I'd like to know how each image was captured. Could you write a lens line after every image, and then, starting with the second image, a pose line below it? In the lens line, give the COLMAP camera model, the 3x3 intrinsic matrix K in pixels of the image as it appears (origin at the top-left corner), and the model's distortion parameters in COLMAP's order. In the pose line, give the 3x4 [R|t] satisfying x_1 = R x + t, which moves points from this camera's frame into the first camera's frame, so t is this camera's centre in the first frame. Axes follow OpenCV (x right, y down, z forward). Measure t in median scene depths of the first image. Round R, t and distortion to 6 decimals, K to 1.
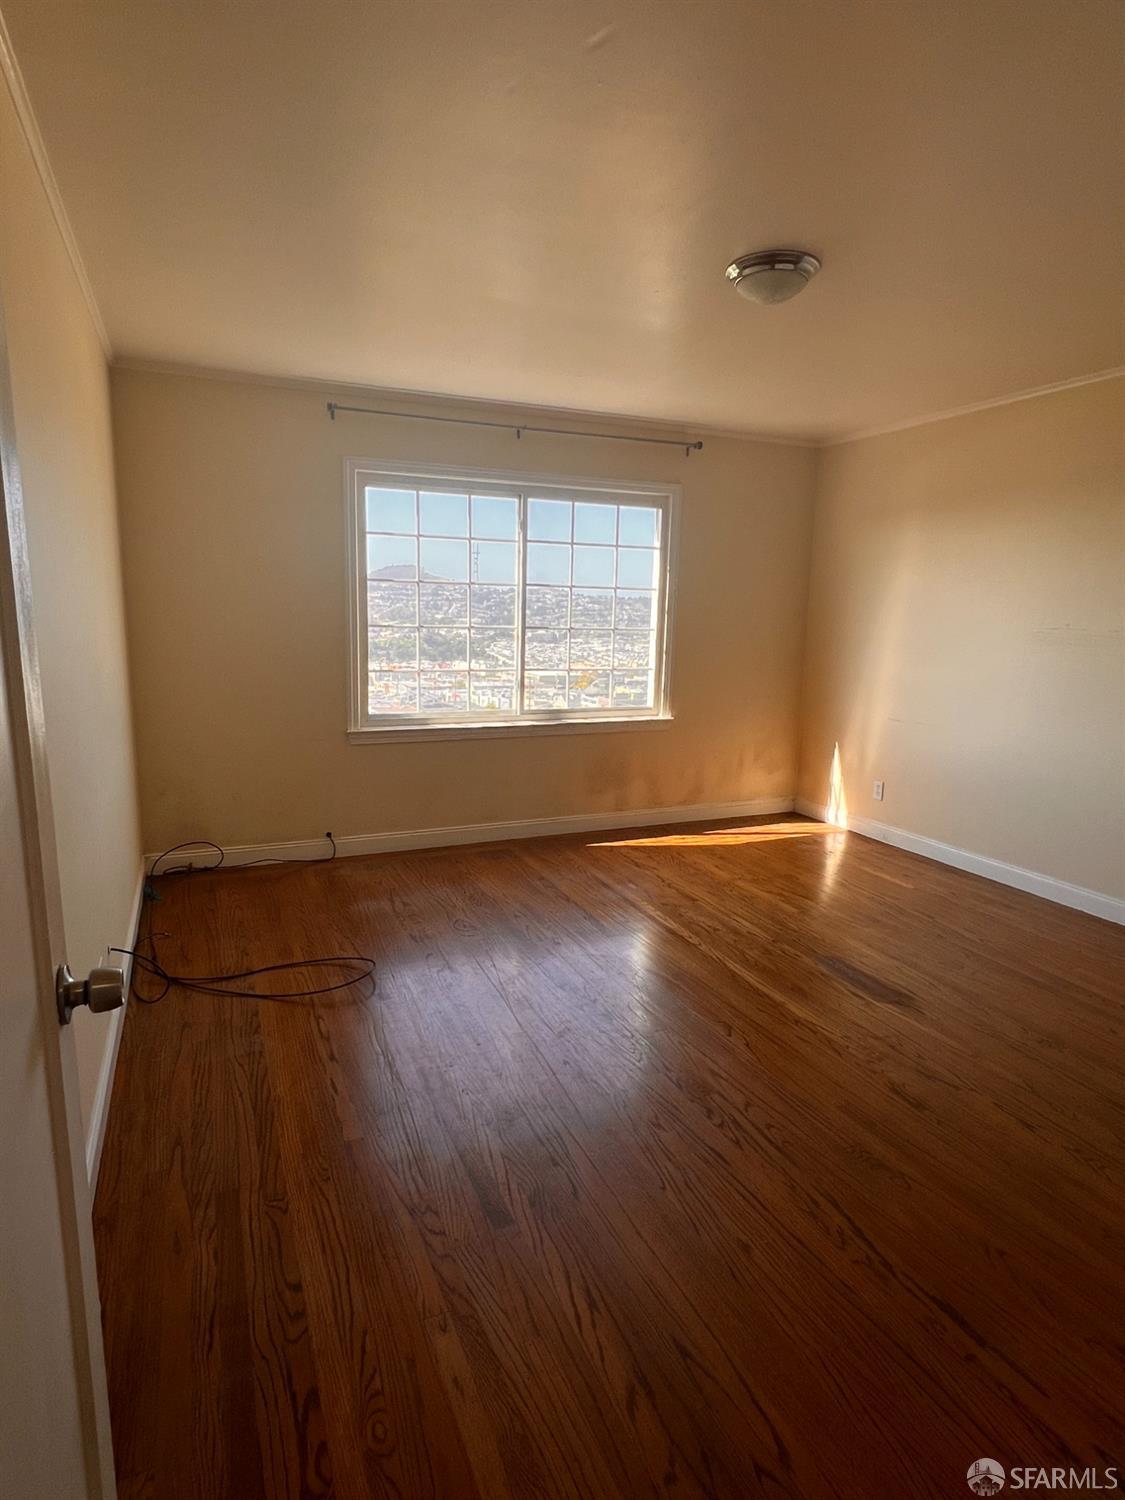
lens RADIAL K [[846.2, 0, 562.5], [0, 846.2, 750.0], [0, 0, 1]] dist [0.088614, 0.000093]
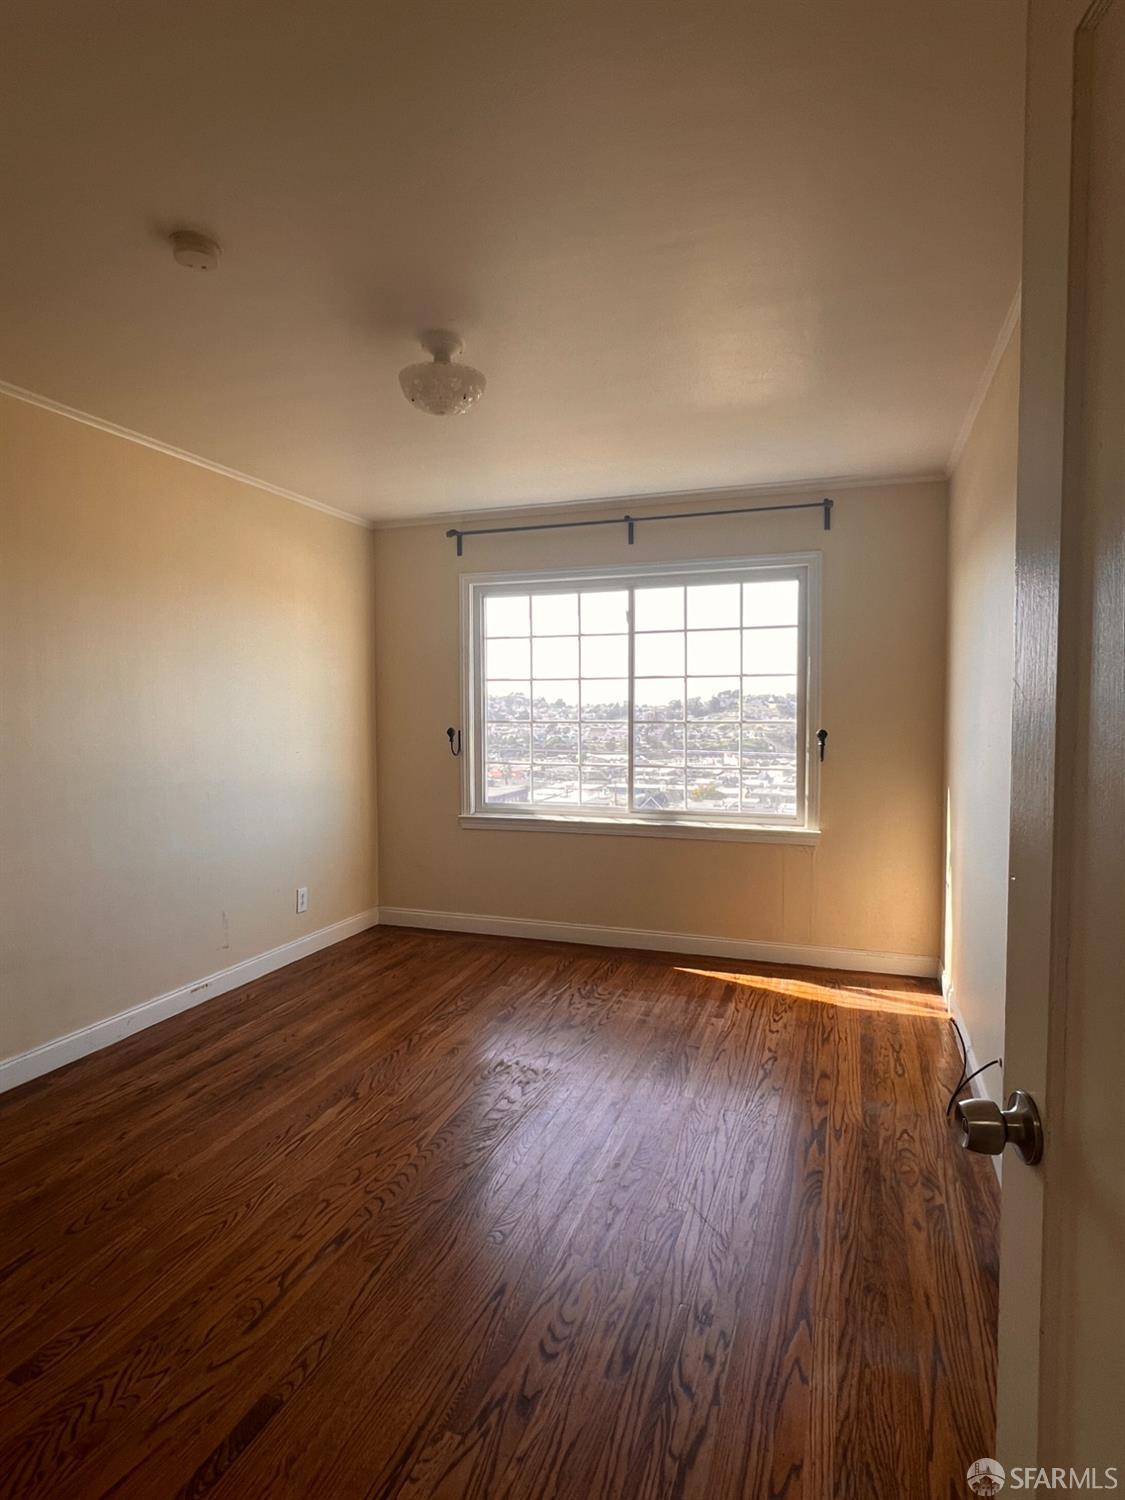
lens RADIAL K [[846.2, 0, 562.5], [0, 846.2, 750.0], [0, 0, 1]] dist [0.088614, 0.000093]
pose [[0.736054, 0.016743, -0.676716, 0.532107], [-0.096978, 0.991990, -0.080939, -0.027693], [0.669941, 0.125203, 0.731781, 0.252207]]
